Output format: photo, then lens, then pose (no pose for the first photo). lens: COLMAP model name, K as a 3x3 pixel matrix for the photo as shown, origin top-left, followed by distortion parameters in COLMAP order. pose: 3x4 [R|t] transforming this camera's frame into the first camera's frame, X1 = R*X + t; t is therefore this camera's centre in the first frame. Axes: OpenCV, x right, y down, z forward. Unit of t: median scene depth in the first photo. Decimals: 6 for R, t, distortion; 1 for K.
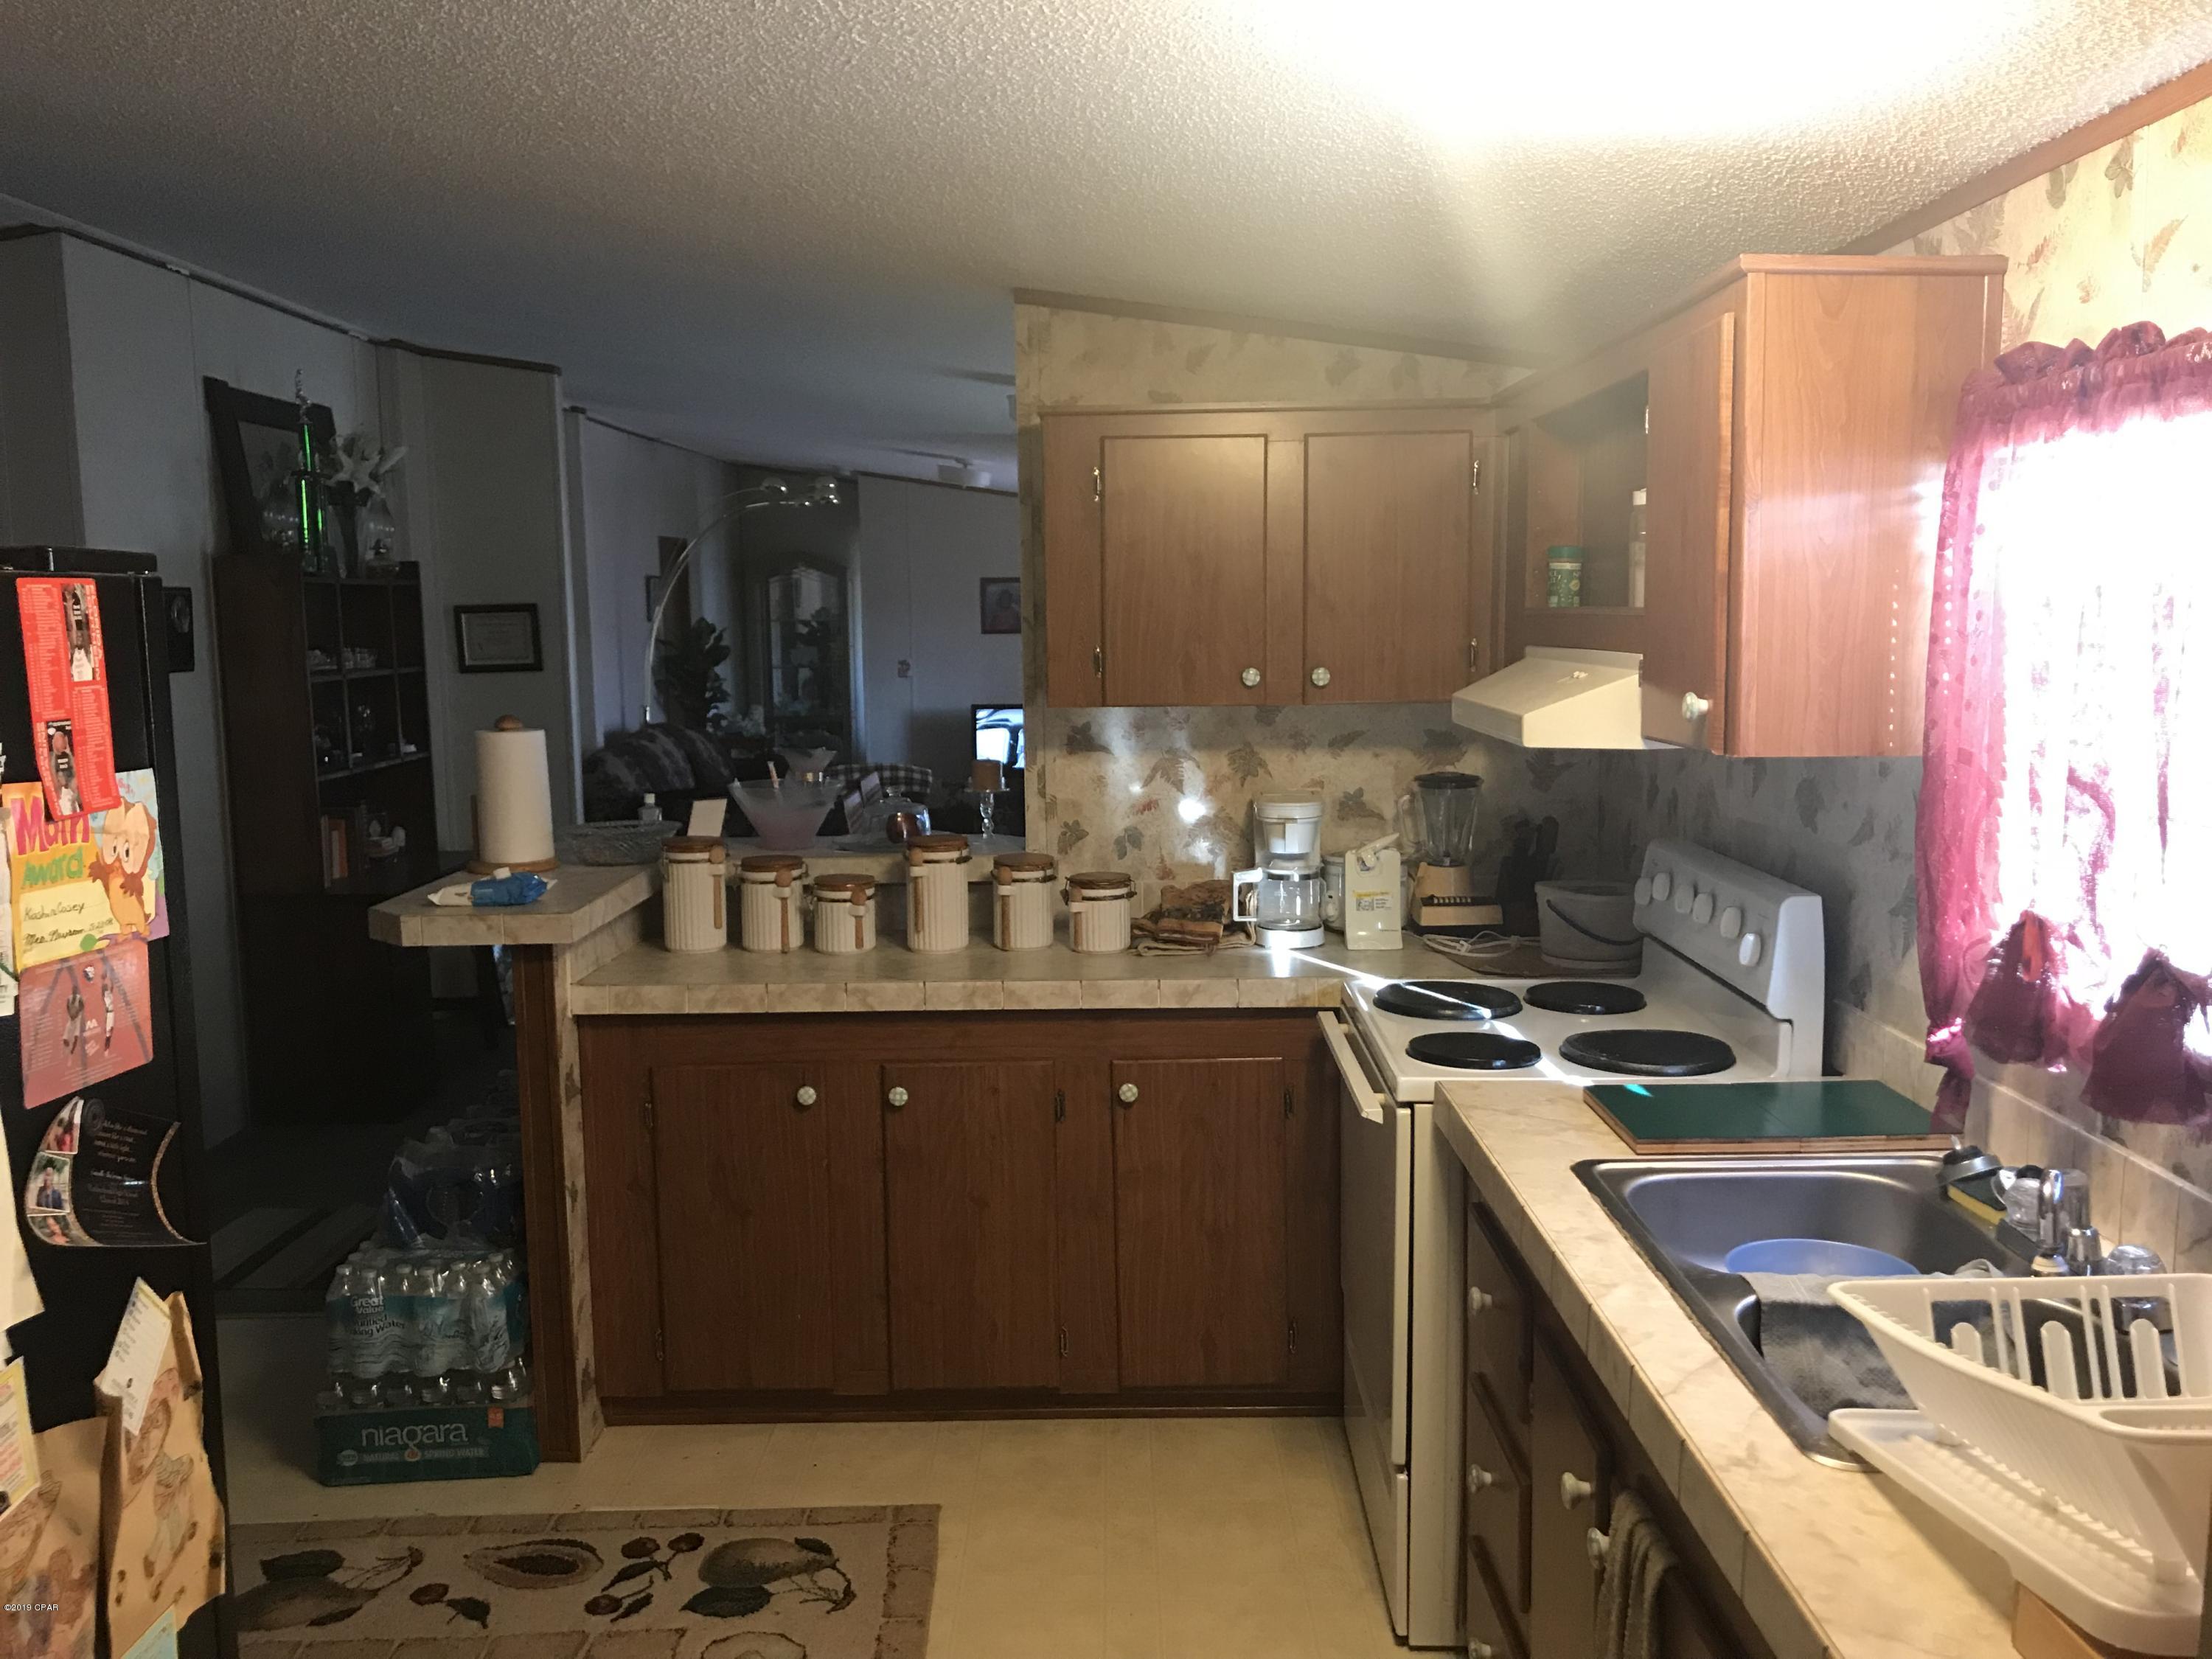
lens RADIAL K [[1799.6, 0, 1100.1], [0, 1799.6, 830.6], [0, 0, 1]] dist [0.027553, -0.007230]
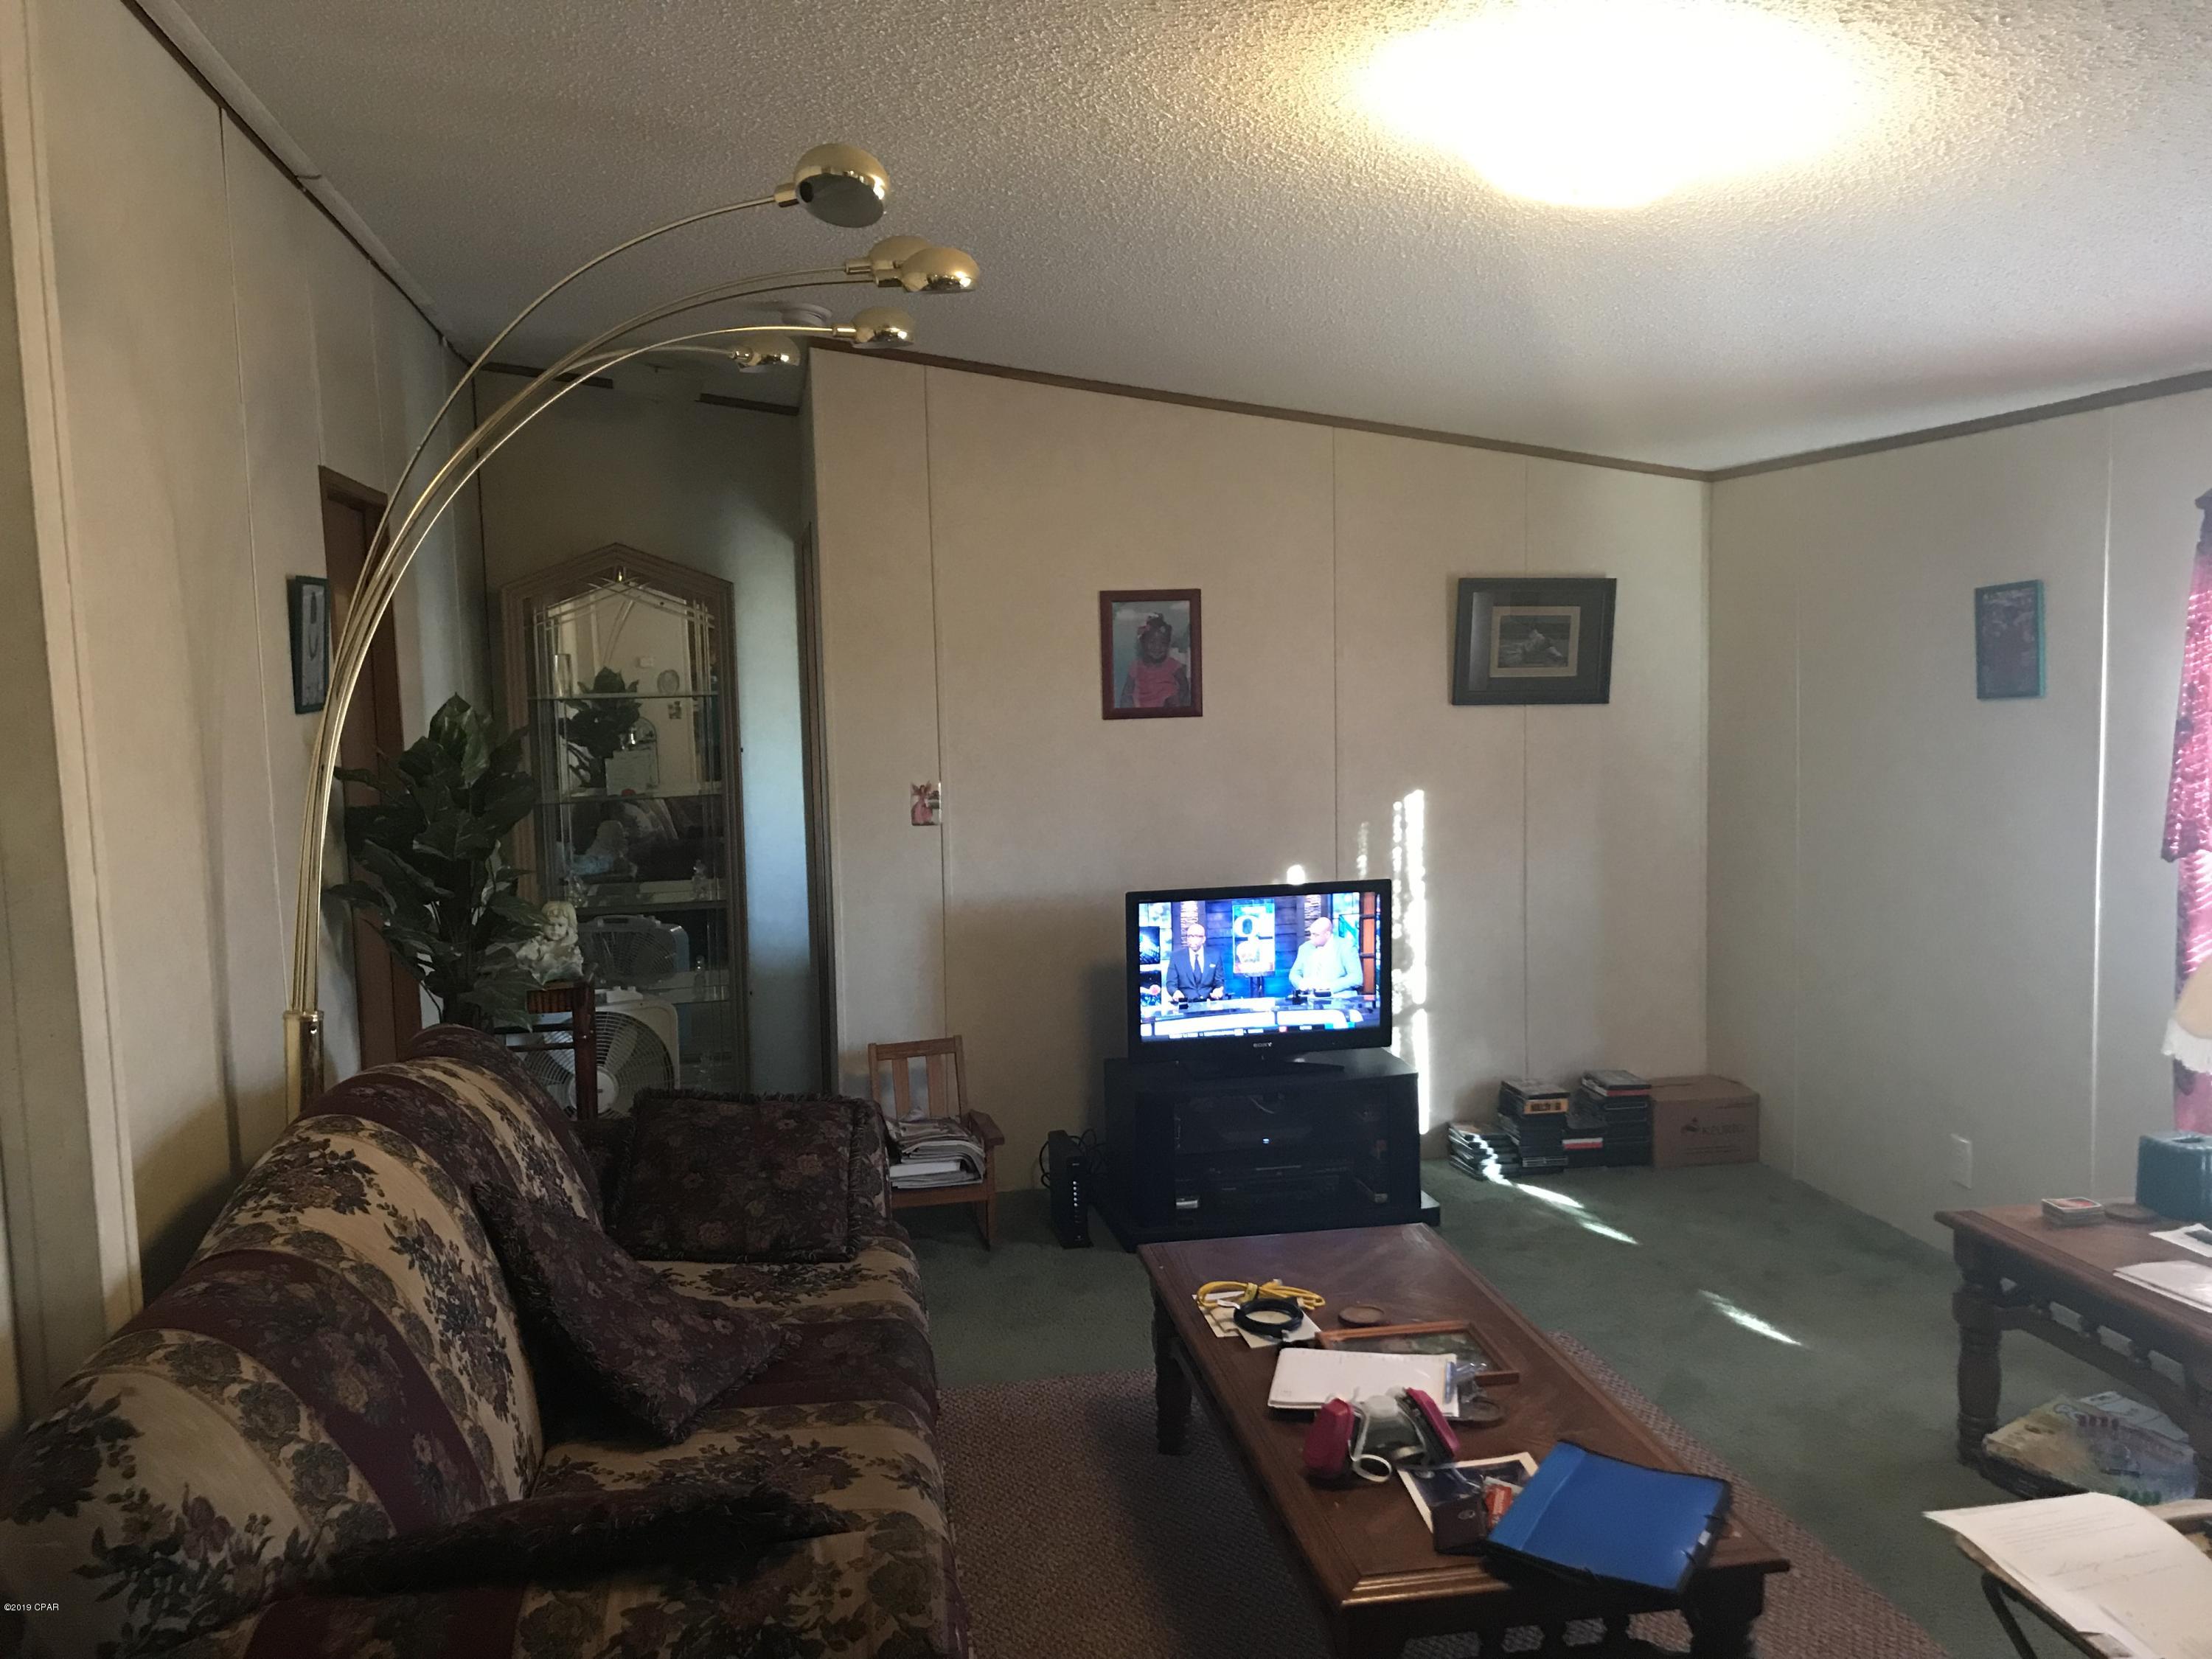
lens RADIAL K [[1799.6, 0, 1100.1], [0, 1799.6, 830.6], [0, 0, 1]] dist [0.027553, -0.007230]
pose [[0.979212, -0.035043, 0.199791, -0.206403], [0.041410, 0.998756, -0.027777, -0.094866], [-0.198569, 0.035473, 0.979445, 0.775349]]
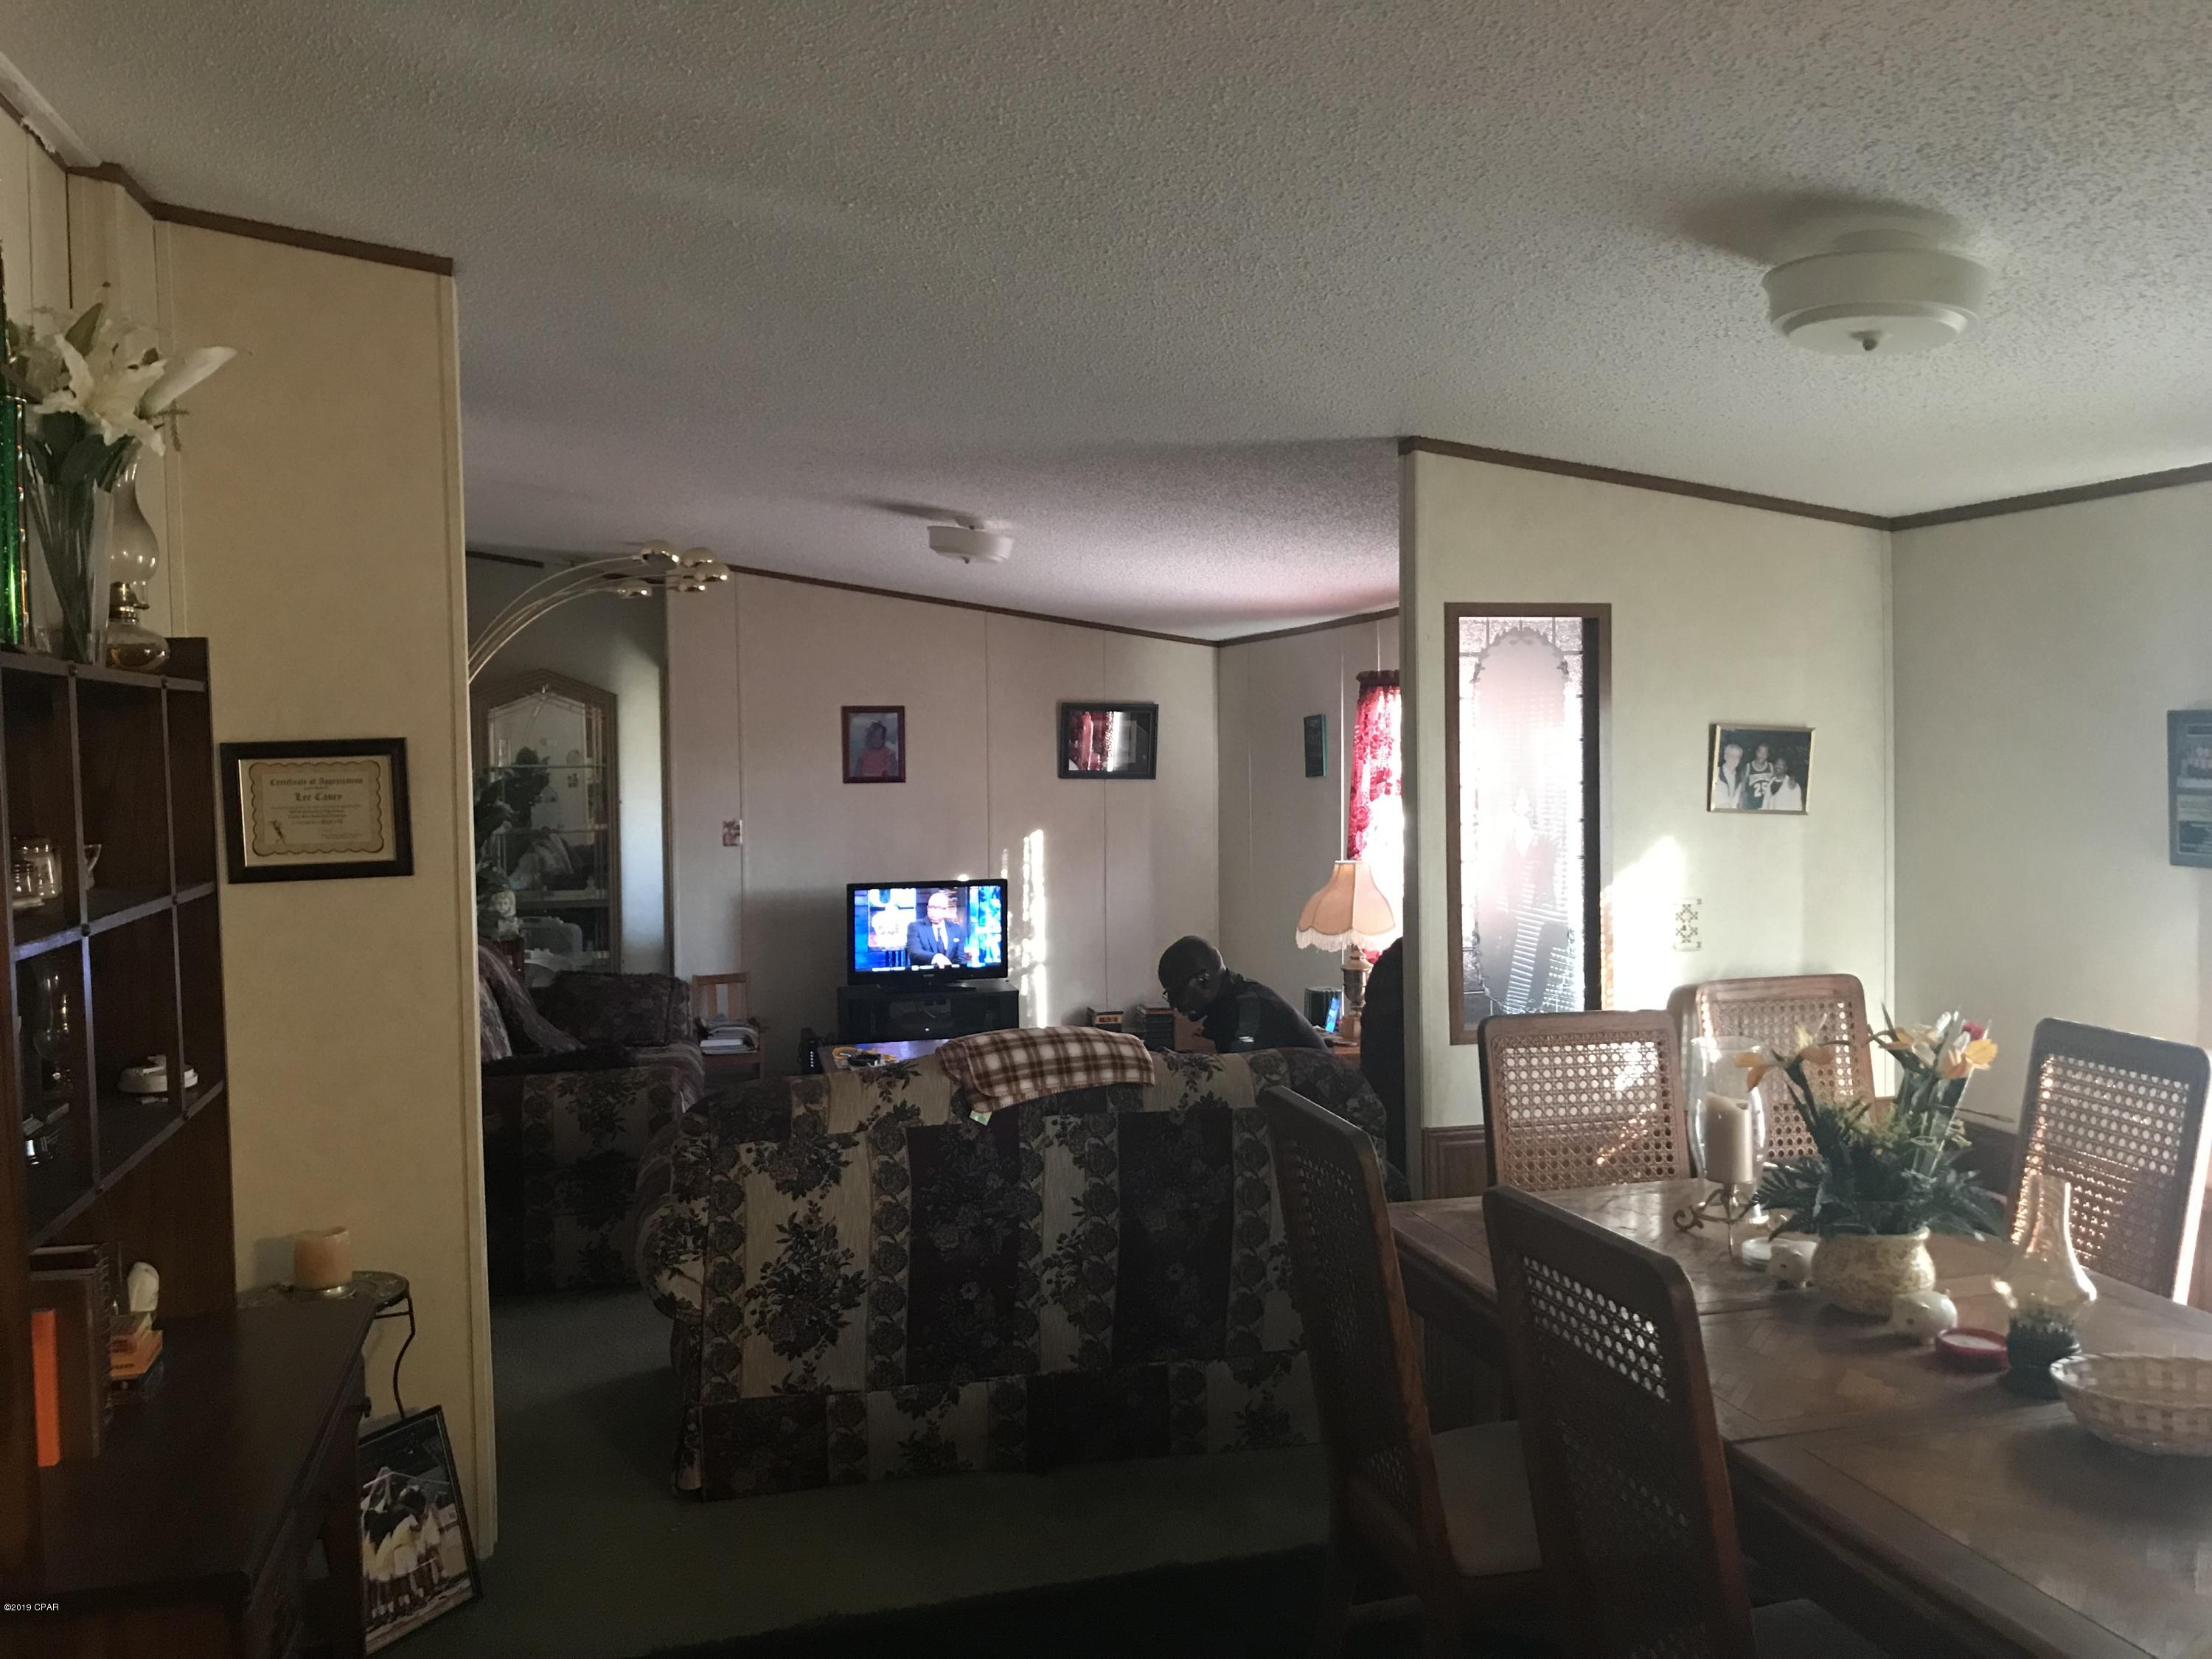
lens RADIAL K [[1789.6, 0, 1129.6], [0, 1789.6, 821.5], [0, 0, 1]] dist [-0.003052, -0.003143]
pose [[0.961637, -0.011284, 0.274092, -0.202666], [0.033863, 0.996395, -0.077788, -0.047027], [-0.272226, 0.084085, 0.958552, 0.386964]]
